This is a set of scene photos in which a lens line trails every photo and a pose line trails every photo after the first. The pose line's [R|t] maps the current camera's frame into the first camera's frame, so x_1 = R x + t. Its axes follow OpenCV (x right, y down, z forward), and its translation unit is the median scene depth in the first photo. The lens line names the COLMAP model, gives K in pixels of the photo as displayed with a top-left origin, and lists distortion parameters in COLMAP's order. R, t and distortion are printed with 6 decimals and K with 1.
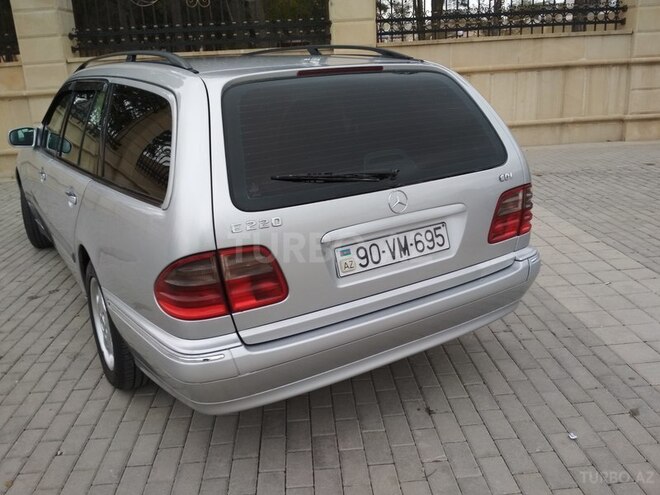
lens RADIAL K [[592.5, 0, 334.8], [0, 592.5, 245.8], [0, 0, 1]] dist [0.086621, -0.177622]
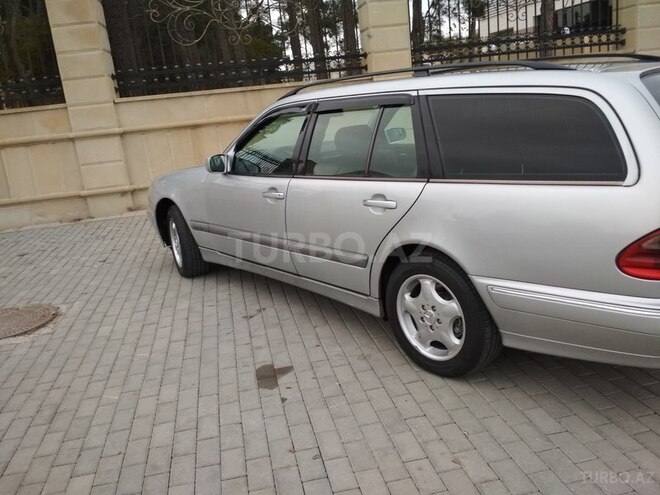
lens RADIAL K [[592.5, 0, 334.8], [0, 592.5, 245.8], [0, 0, 1]] dist [0.086621, -0.177622]
pose [[0.990540, -0.076126, 0.114174, -0.216902], [0.082837, 0.995031, -0.055230, 0.015856], [-0.109402, 0.064166, 0.991924, -0.012510]]
